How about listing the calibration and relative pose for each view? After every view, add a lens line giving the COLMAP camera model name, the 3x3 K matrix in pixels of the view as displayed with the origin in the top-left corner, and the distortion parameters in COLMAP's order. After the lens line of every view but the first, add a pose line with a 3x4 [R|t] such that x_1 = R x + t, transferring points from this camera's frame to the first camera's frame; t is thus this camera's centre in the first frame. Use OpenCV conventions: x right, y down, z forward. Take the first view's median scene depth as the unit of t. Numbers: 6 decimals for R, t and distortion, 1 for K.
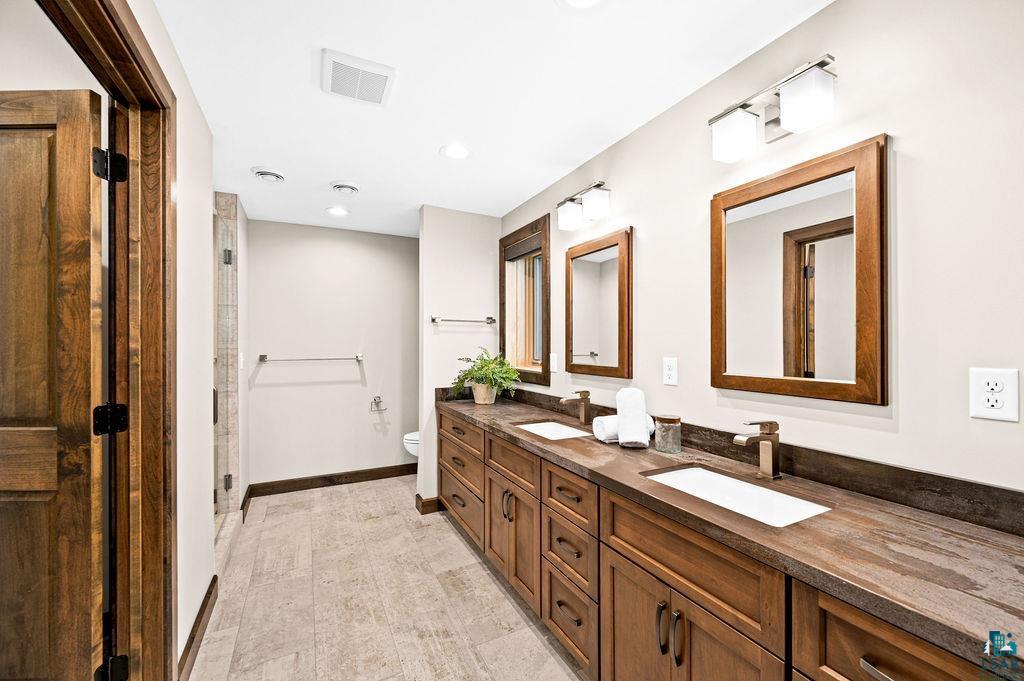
lens RADIAL K [[403.2, 0, 514.0], [0, 403.2, 341.9], [0, 0, 1]] dist [-0.000357, 0.000331]
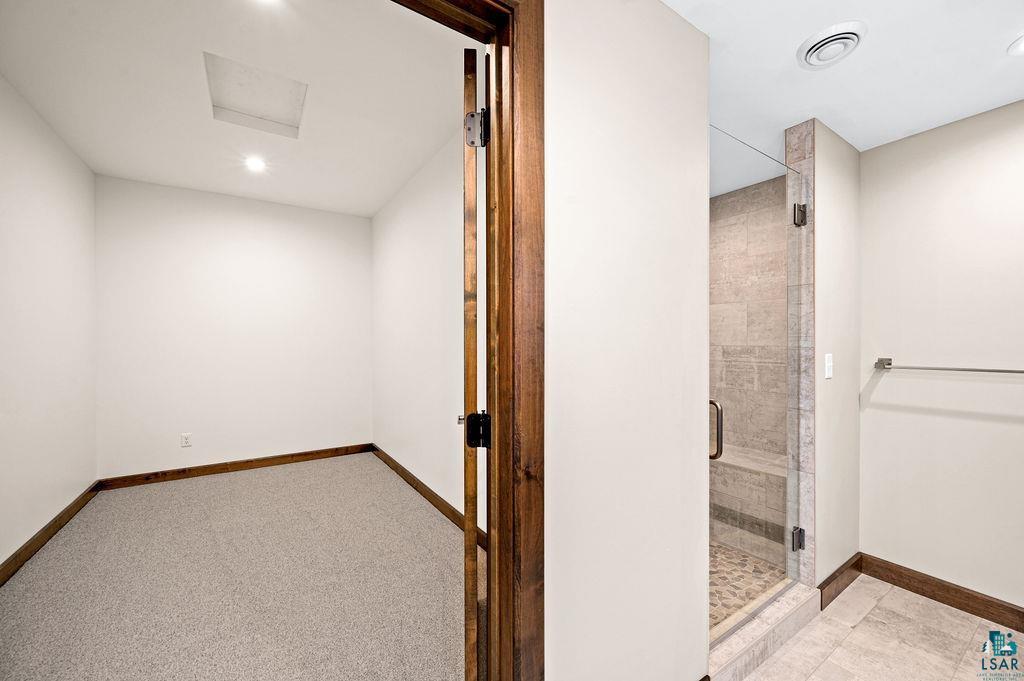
lens RADIAL K [[403.2, 0, 510.3], [0, 403.2, 346.8], [0, 0, 1]] dist [-0.000357, 0.000331]
pose [[0.108531, 0.012173, -0.994018, -0.070849], [0.007069, 0.999890, 0.013016, 0.002495], [0.994068, -0.008439, 0.108433, 0.422895]]
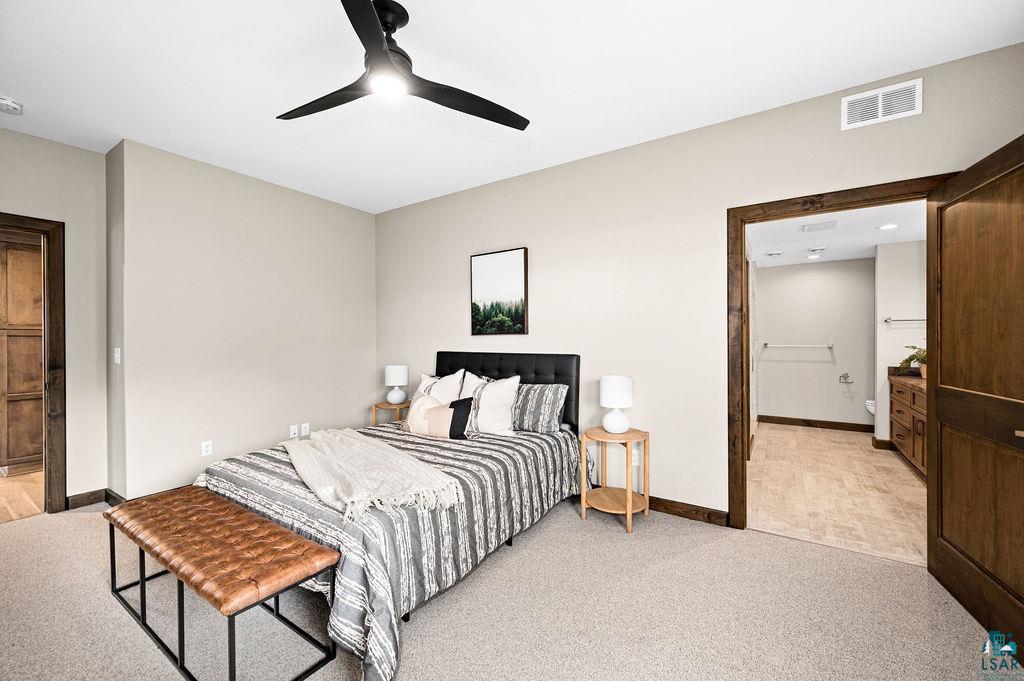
lens RADIAL K [[403.2, 0, 517.4], [0, 403.2, 338.0], [0, 0, 1]] dist [-0.000357, 0.000331]
pose [[0.489423, 0.003651, -0.872039, 0.474901], [0.003479, 0.999975, 0.006140, -0.004618], [0.872039, -0.006038, 0.489399, -1.006151]]
